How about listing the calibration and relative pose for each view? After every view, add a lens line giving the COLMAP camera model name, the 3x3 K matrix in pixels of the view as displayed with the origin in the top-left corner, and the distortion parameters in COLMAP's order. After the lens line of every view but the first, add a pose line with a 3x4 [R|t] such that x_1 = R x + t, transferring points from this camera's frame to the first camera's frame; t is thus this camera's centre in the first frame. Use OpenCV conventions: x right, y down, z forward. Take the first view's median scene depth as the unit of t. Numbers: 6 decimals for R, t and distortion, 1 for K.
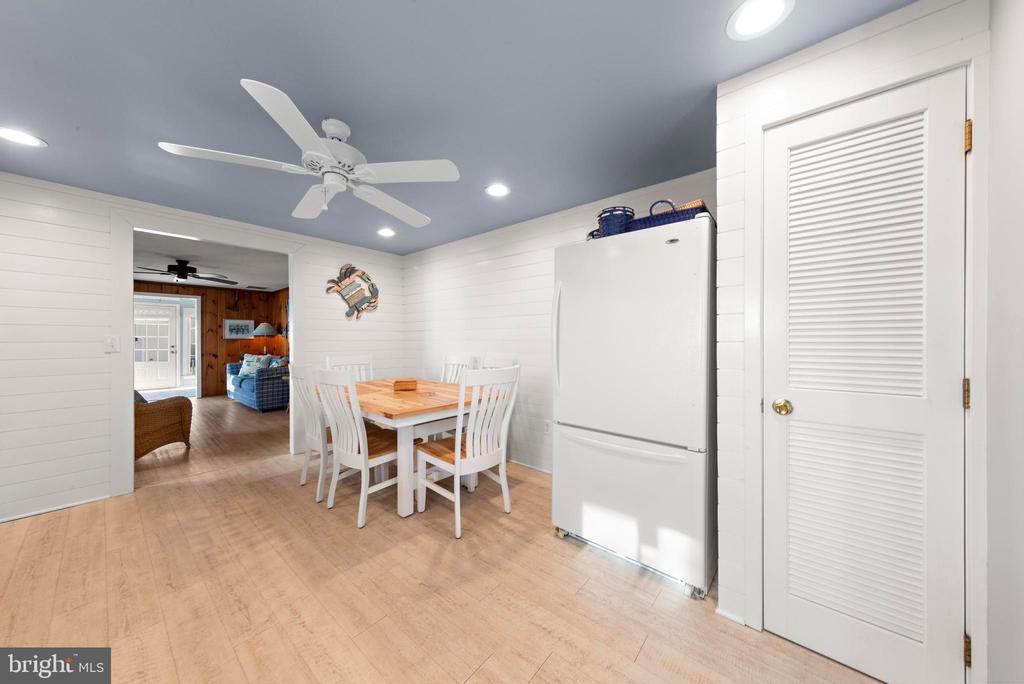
lens RADIAL K [[345.3, 0, 516.3], [0, 345.3, 338.2], [0, 0, 1]] dist [0.010302, -0.001990]
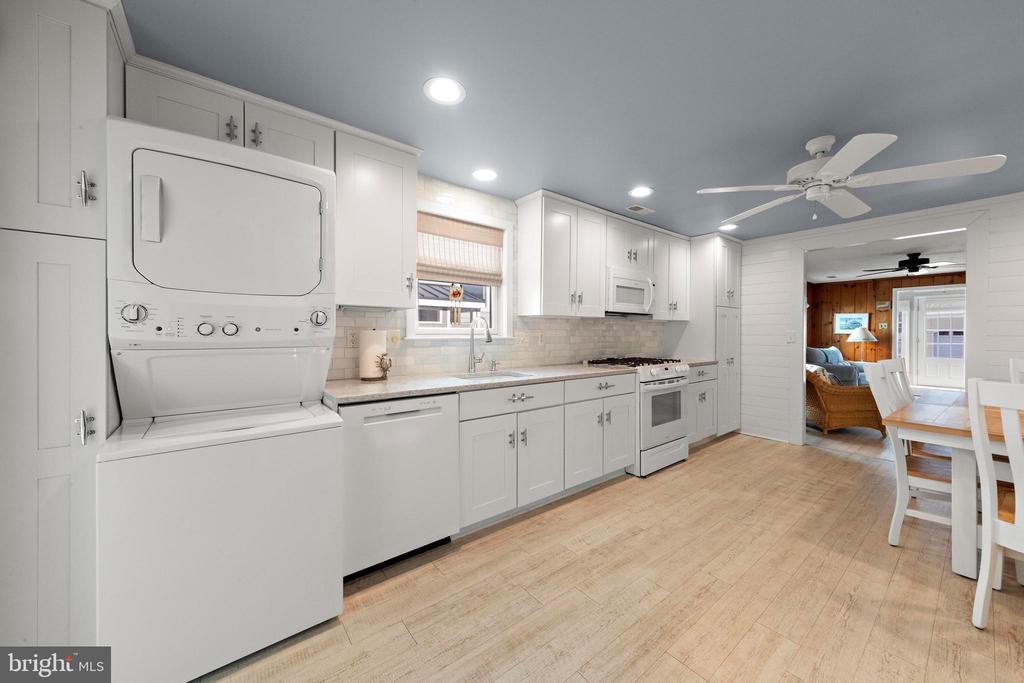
lens RADIAL K [[370.6, 0, 512.9], [0, 370.6, 336.6], [0, 0, 1]] dist [0.005417, -0.000976]
pose [[-0.208536, 0.012235, -0.977938, 0.393931], [-0.000169, 0.999921, 0.012547, -0.003446], [0.978015, 0.002782, -0.208517, 0.135727]]
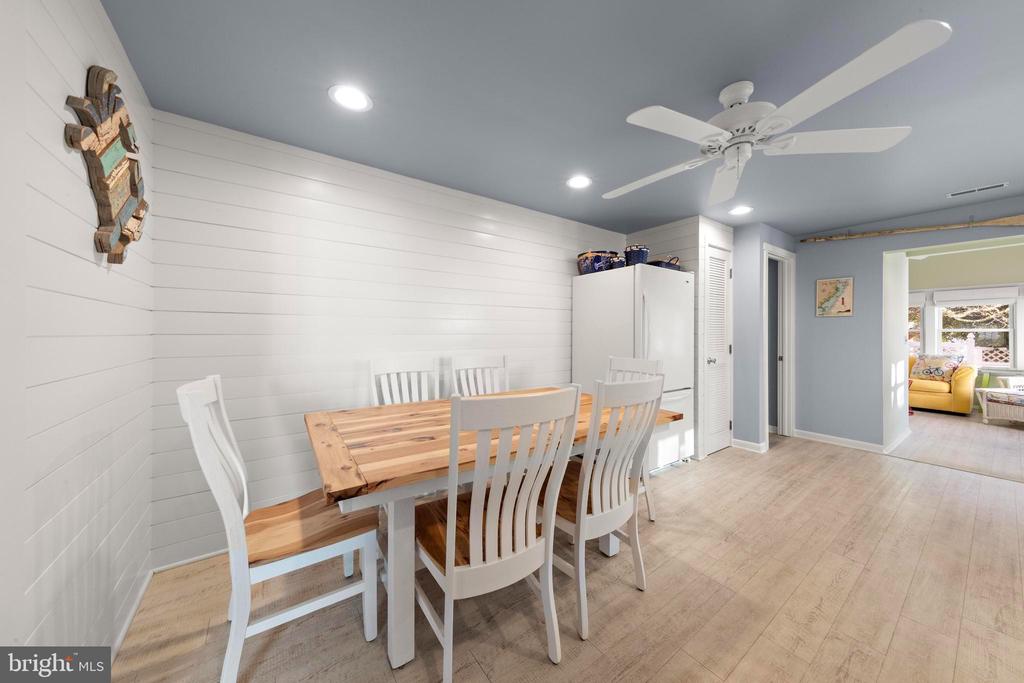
lens RADIAL K [[345.3, 0, 515.0], [0, 345.3, 334.2], [0, 0, 1]] dist [0.010302, -0.001990]
pose [[0.250250, -0.001416, 0.968180, -0.697392], [-0.003402, 0.999991, 0.002342, 0.002081], [-0.968175, -0.003879, 0.250243, 0.611996]]
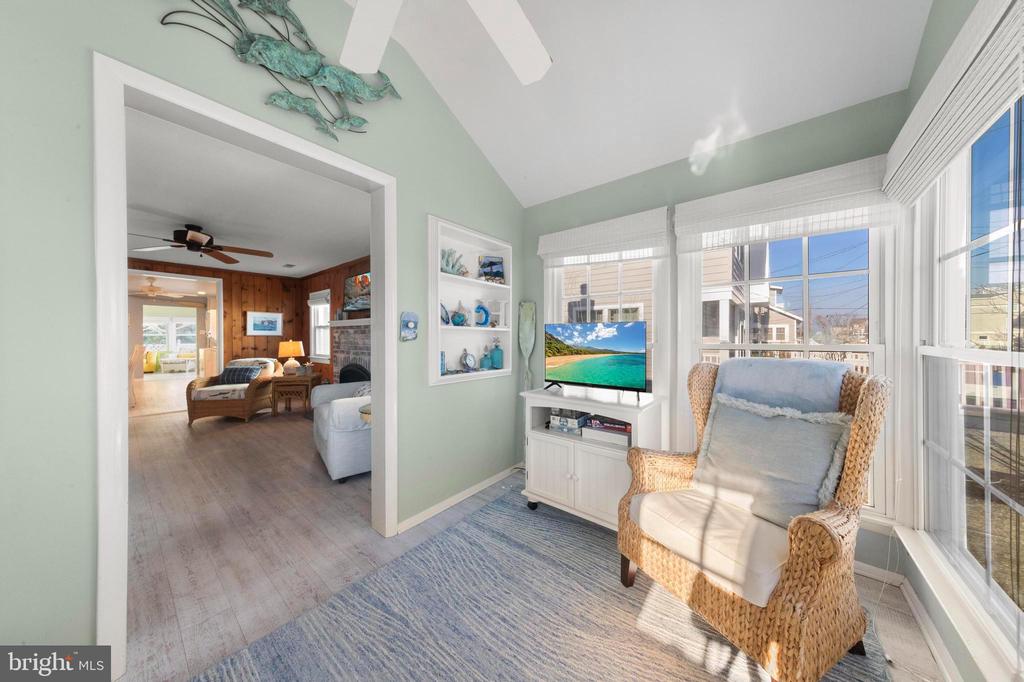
lens RADIAL K [[329.4, 0, 530.5], [0, 329.4, 338.1], [0, 0, 1]] dist [0.008372, -0.001134]
pose [[-0.999618, 0.004198, -0.027301, -2.178003], [0.004070, 0.999980, 0.004750, 0.013404], [0.027320, 0.004637, -0.999616, 2.260380]]
